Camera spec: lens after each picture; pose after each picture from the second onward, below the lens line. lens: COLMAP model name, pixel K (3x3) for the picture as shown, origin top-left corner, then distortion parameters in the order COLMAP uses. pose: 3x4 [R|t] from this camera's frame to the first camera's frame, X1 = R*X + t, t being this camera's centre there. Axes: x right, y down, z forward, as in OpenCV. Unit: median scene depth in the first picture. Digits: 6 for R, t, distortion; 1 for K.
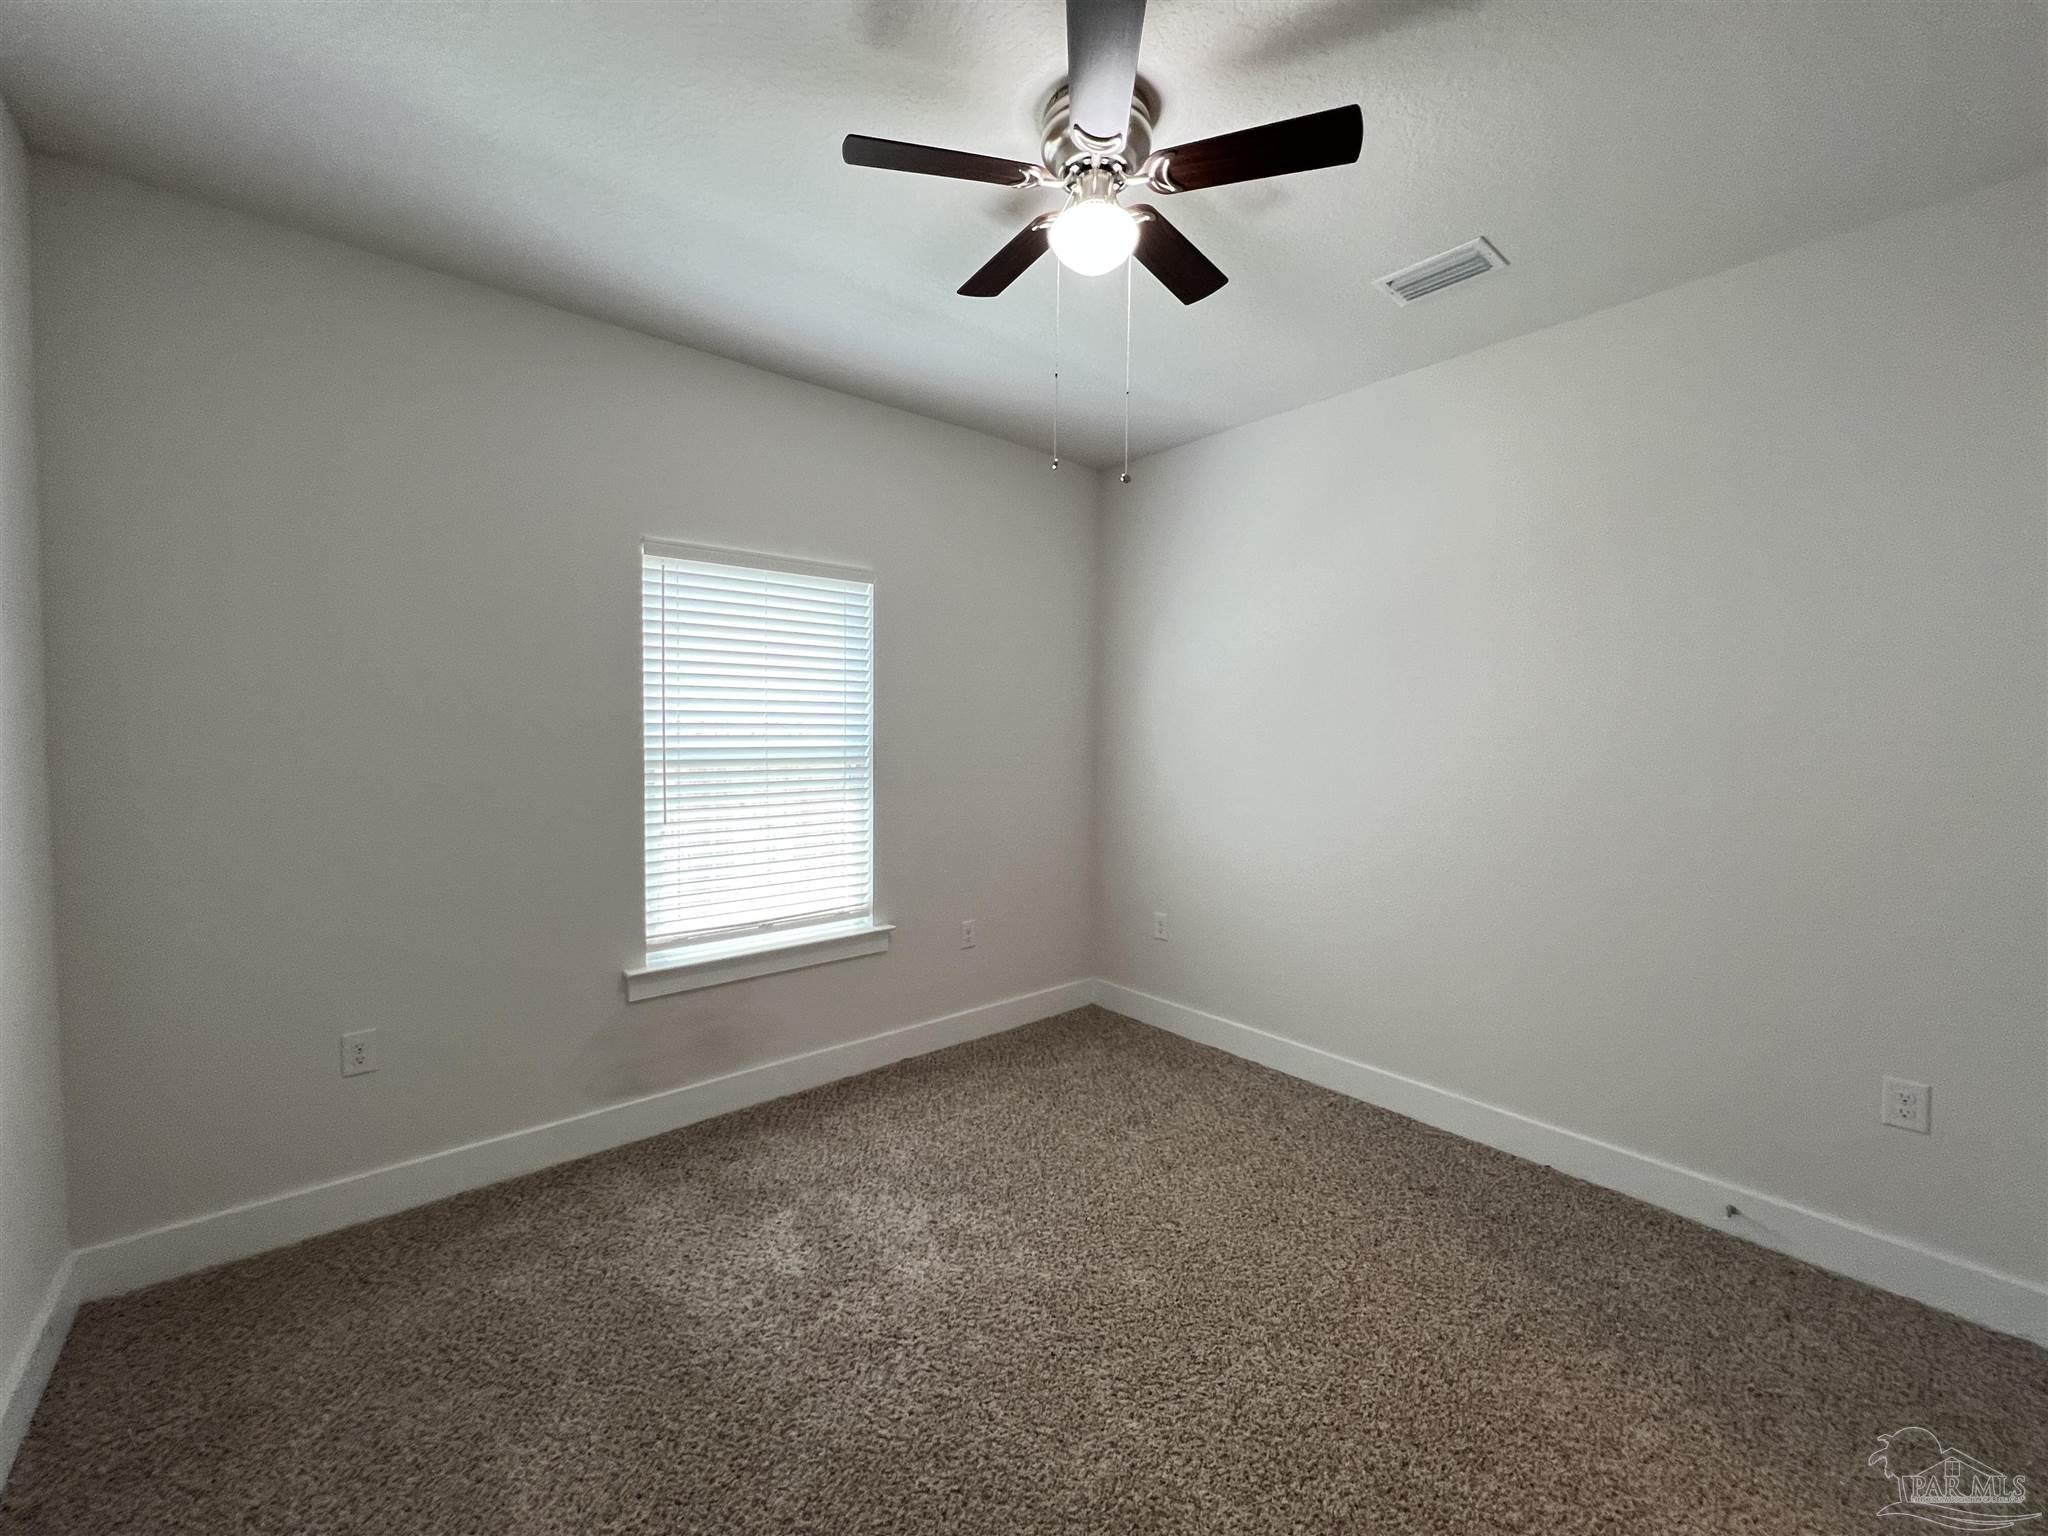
lens RADIAL K [[817.6, 0, 1014.5], [0, 817.6, 774.4], [0, 0, 1]] dist [-0.001238, 0.000590]
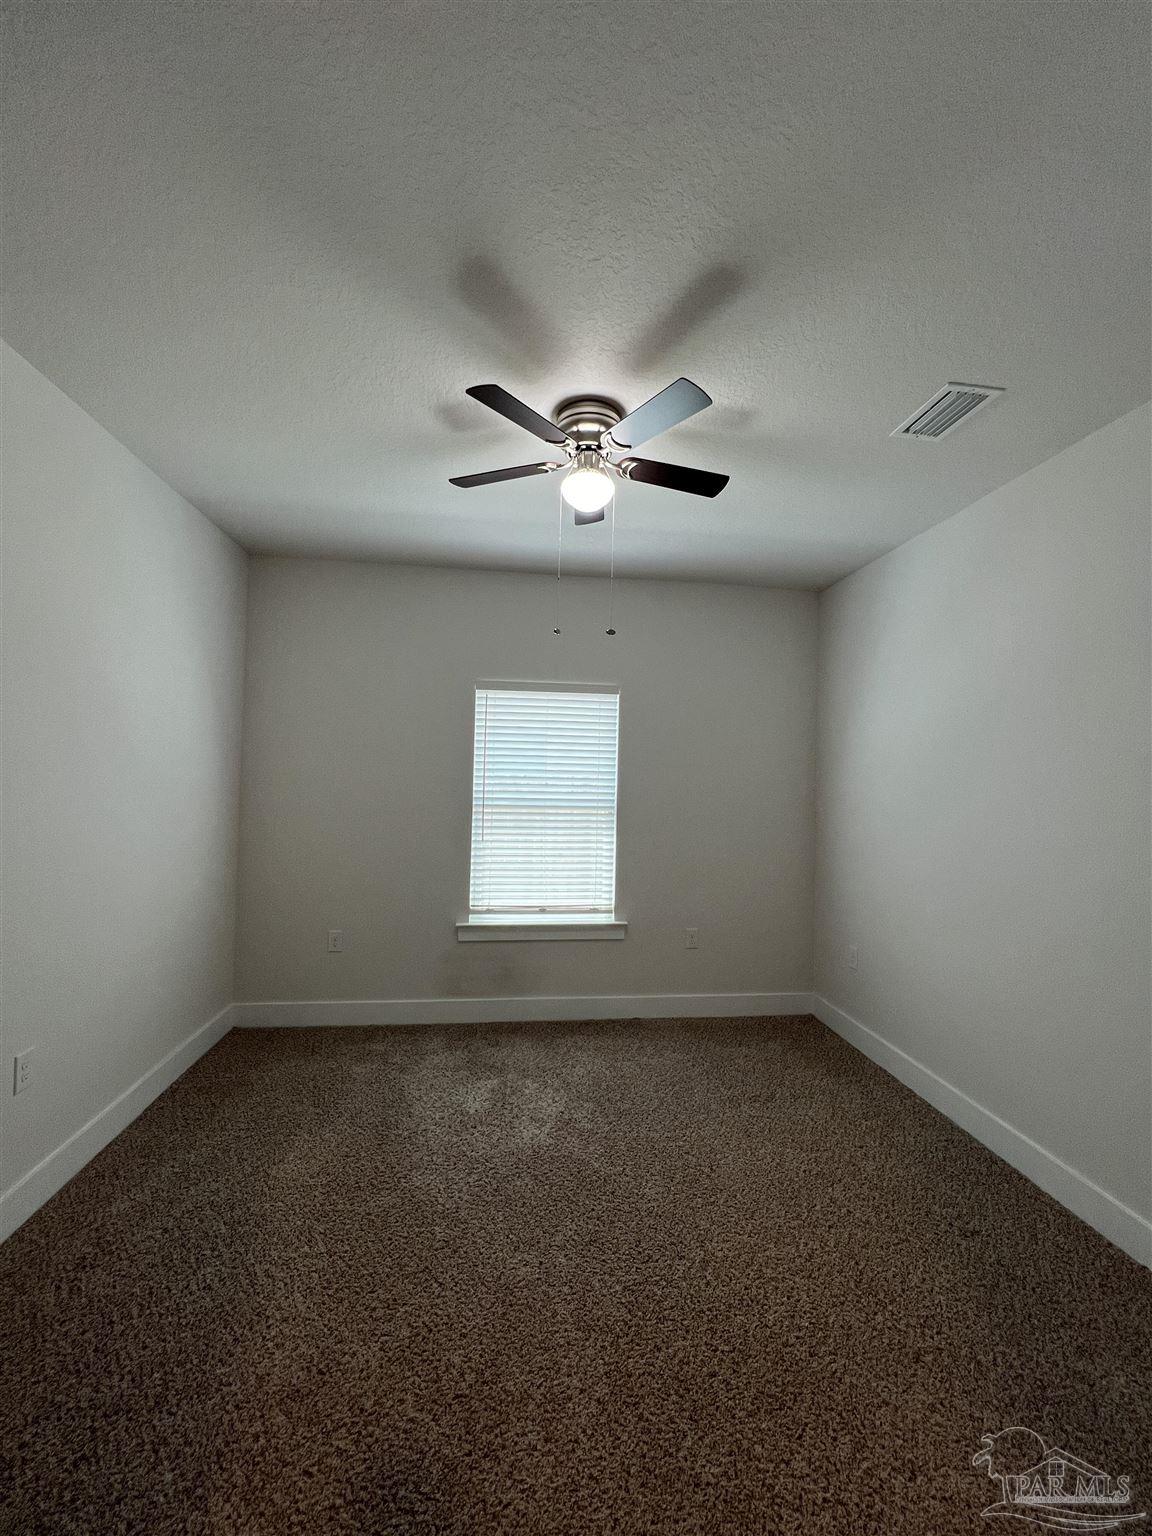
lens RADIAL K [[613.2, 0, 576.4], [0, 613.2, 773.2], [0, 0, 1]] dist [-0.001238, 0.000590]
pose [[0.834636, 0.003205, -0.550793, 0.442861], [-0.046056, 0.996887, -0.063989, -0.009413], [0.548873, 0.078774, 0.832185, 0.009909]]
